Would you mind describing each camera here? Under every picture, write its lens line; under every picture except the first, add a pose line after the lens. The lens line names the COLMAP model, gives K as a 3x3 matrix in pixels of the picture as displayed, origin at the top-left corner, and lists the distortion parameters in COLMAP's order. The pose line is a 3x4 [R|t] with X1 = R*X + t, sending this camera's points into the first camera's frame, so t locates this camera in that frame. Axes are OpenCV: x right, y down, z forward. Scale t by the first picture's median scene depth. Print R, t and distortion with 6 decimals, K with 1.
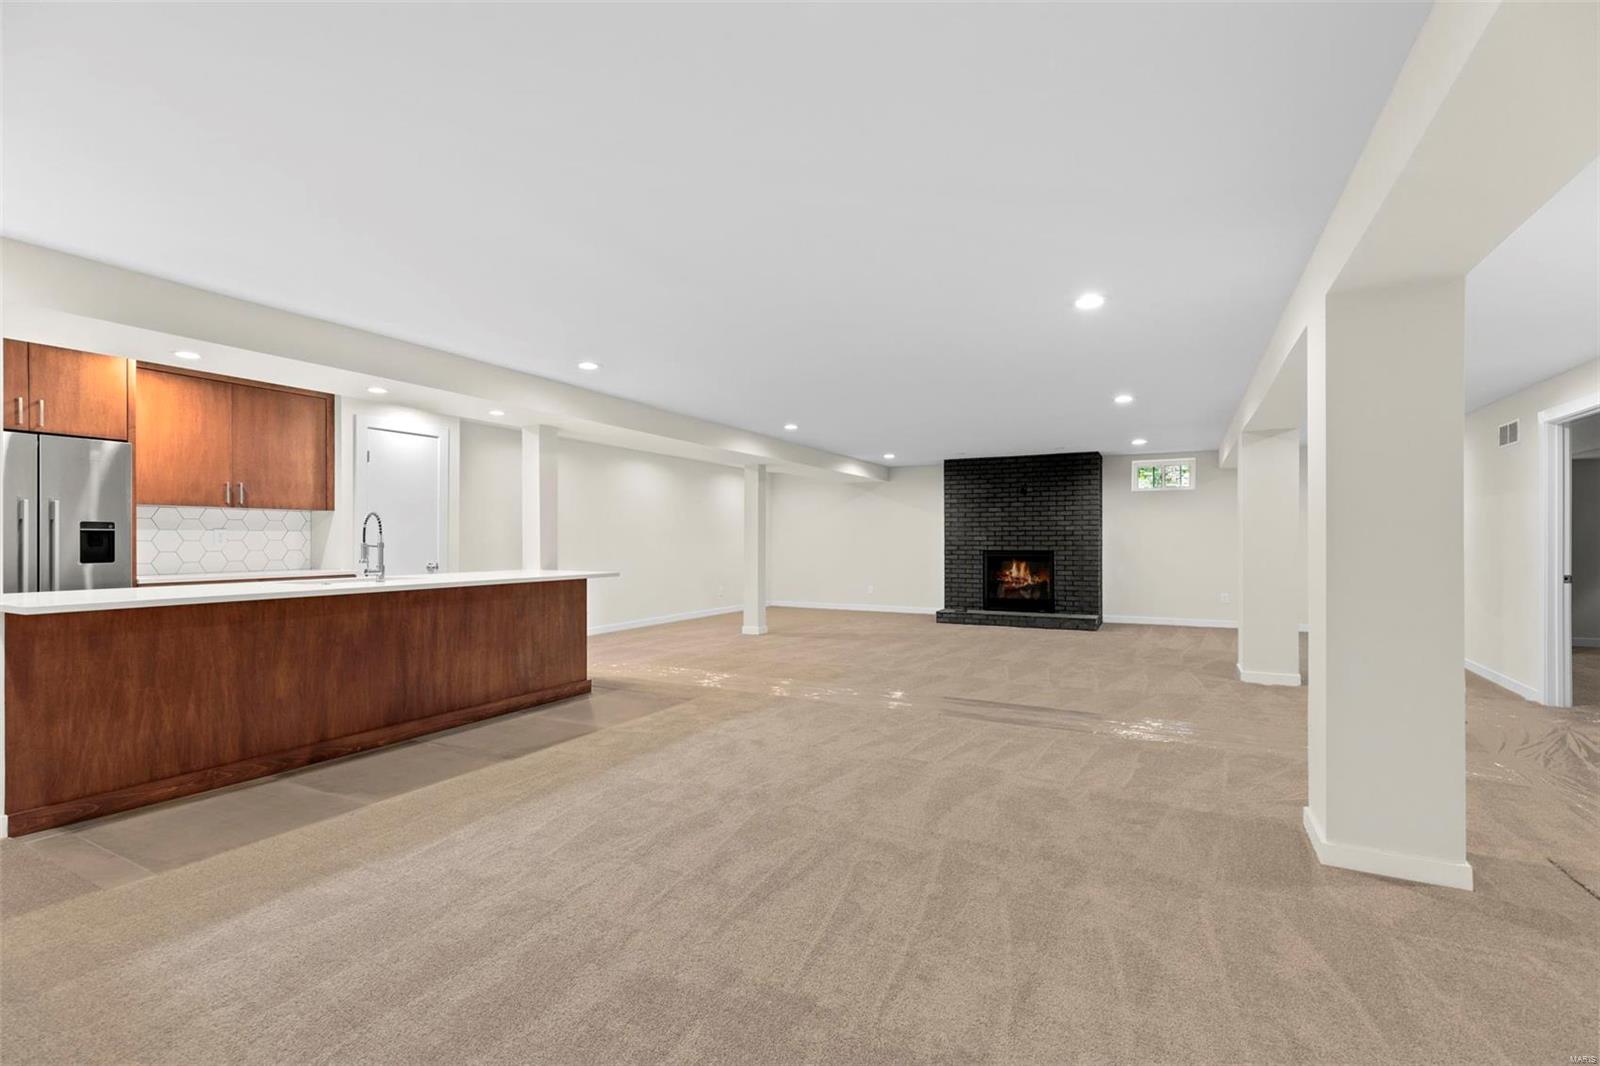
lens RADIAL K [[723.9, 0, 798.1], [0, 723.9, 539.9], [0, 0, 1]] dist [-0.000693, -0.000007]
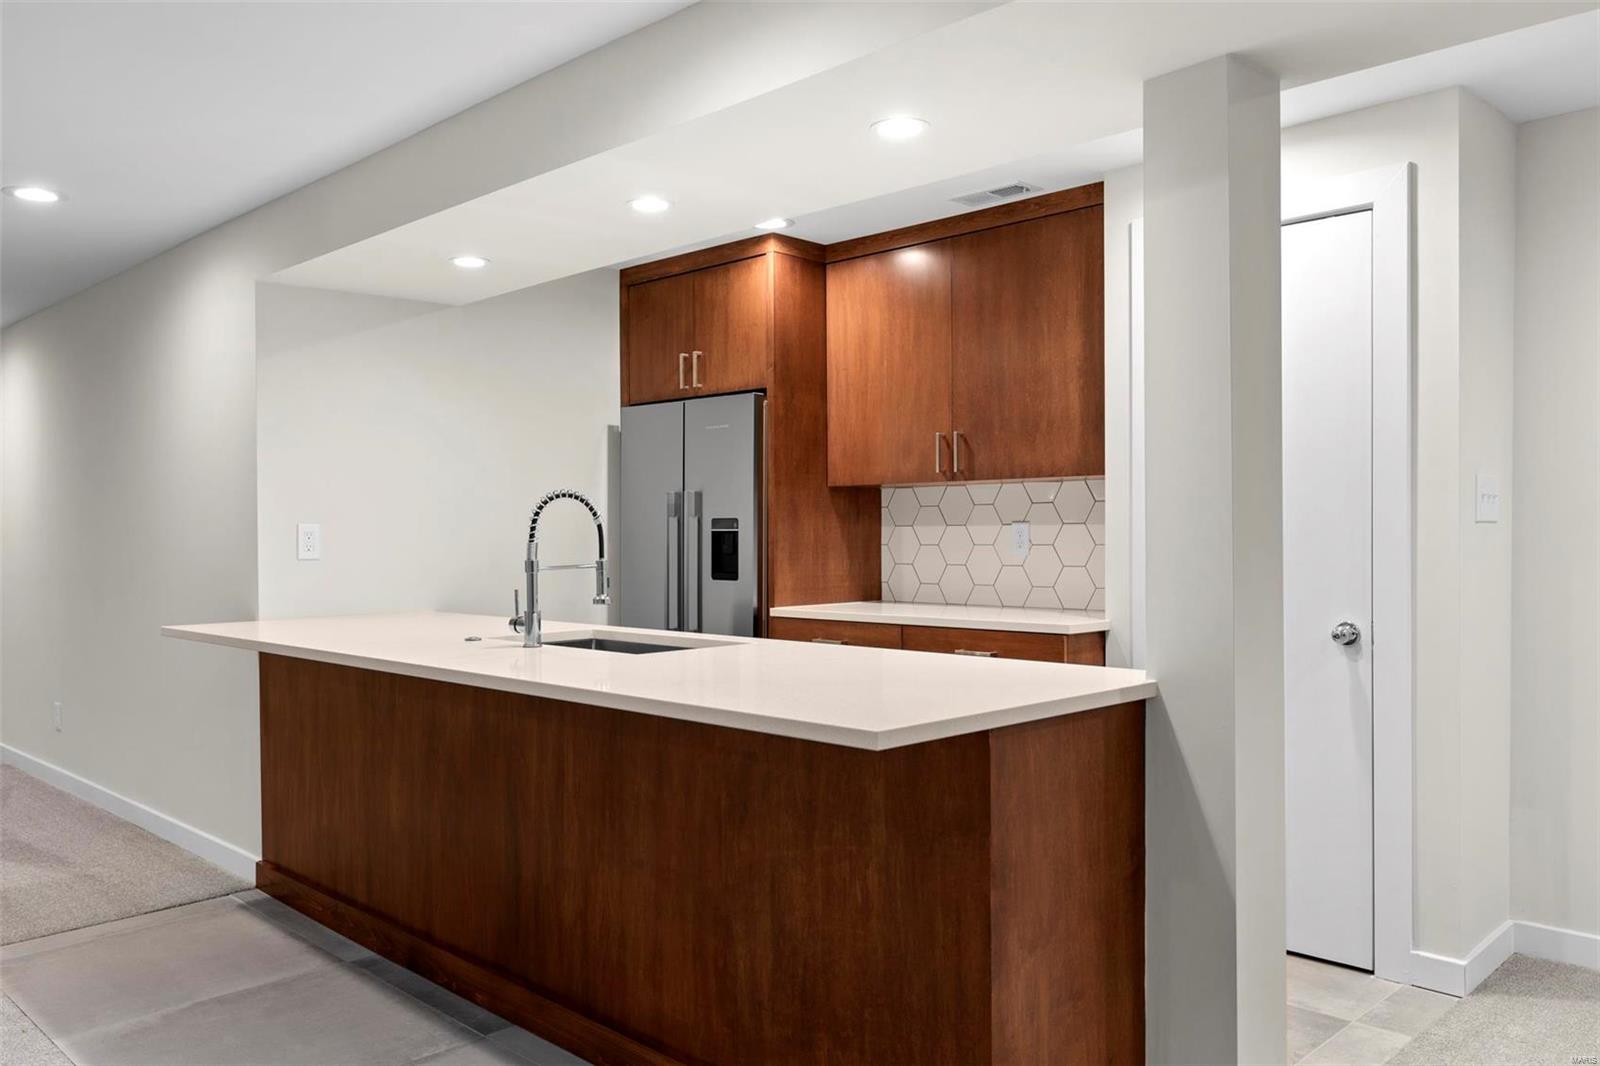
lens RADIAL K [[1242.3, 0, 800.0], [0, 1242.3, 539.1], [0, 0, 1]] dist [-0.001492, 0.002639]
pose [[-0.299025, 0.009357, -0.954200, 0.094094], [0.007613, 0.999943, 0.007420, -0.011689], [0.954215, -0.005046, -0.299079, 1.234117]]
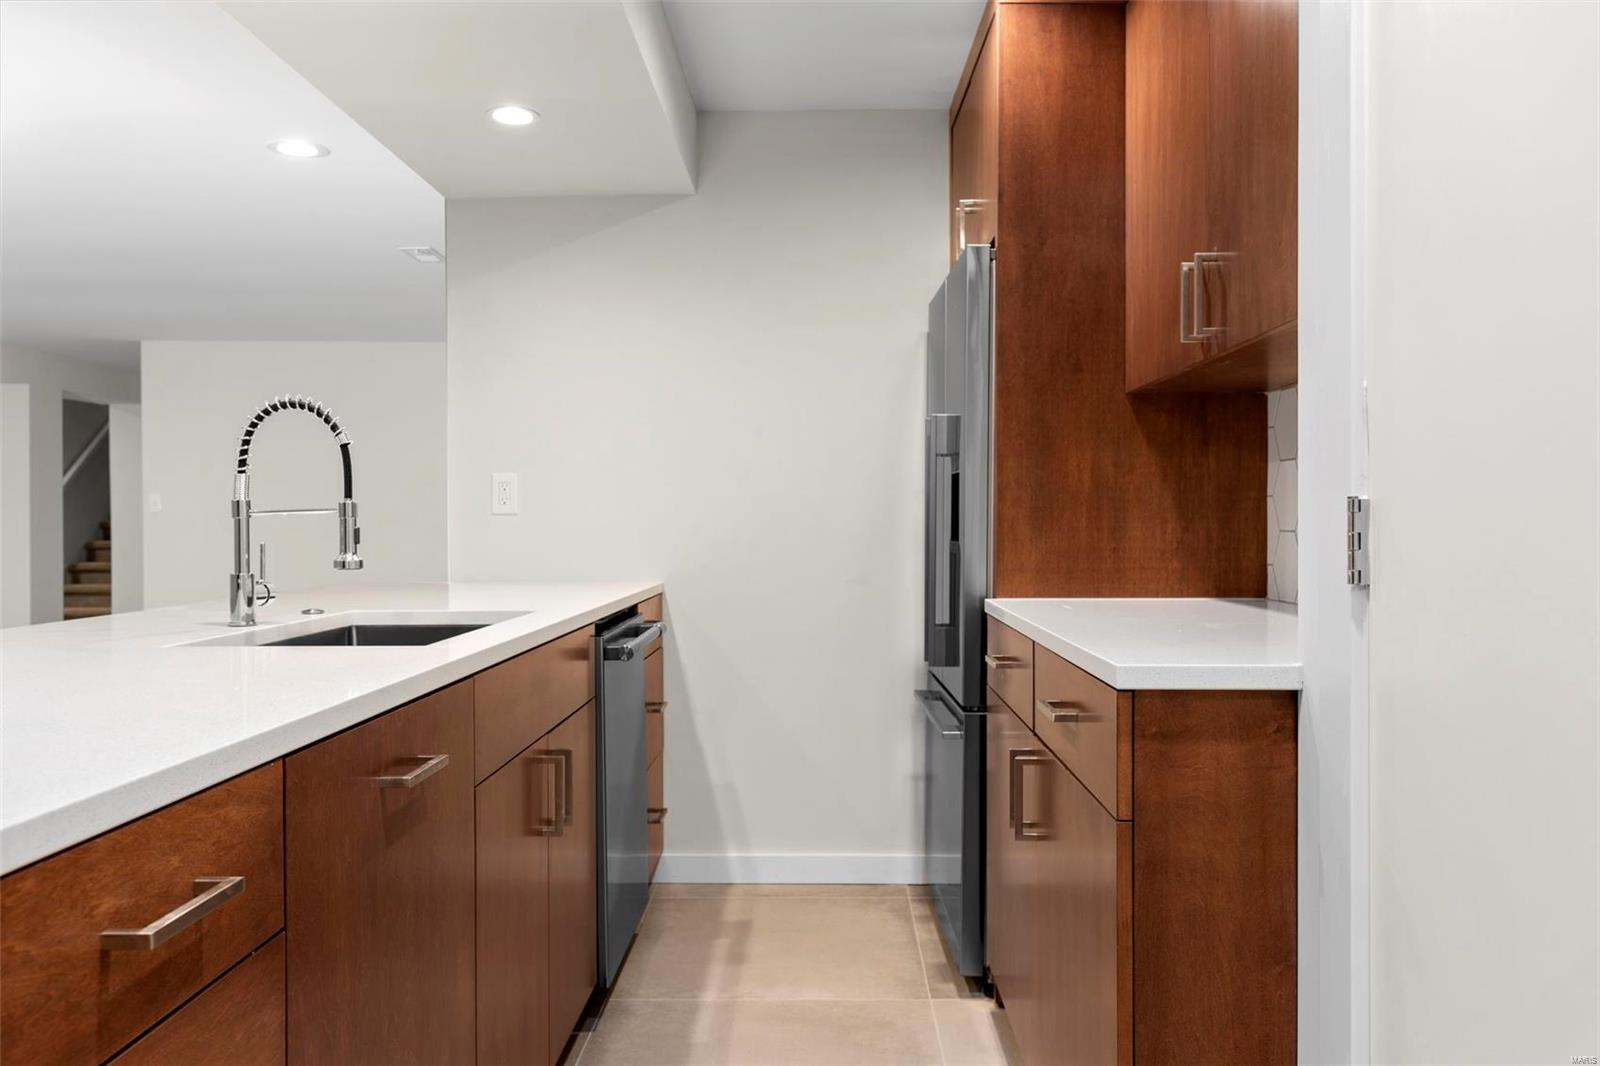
lens RADIAL K [[1242.3, 0, 800.1], [0, 1242.3, 523.8], [0, 0, 1]] dist [-0.001492, 0.002639]
pose [[-0.901410, 0.004303, -0.432945, -0.485884], [0.003880, 0.999991, 0.001861, 0.012269], [0.432949, -0.000002, -0.901418, 1.407850]]
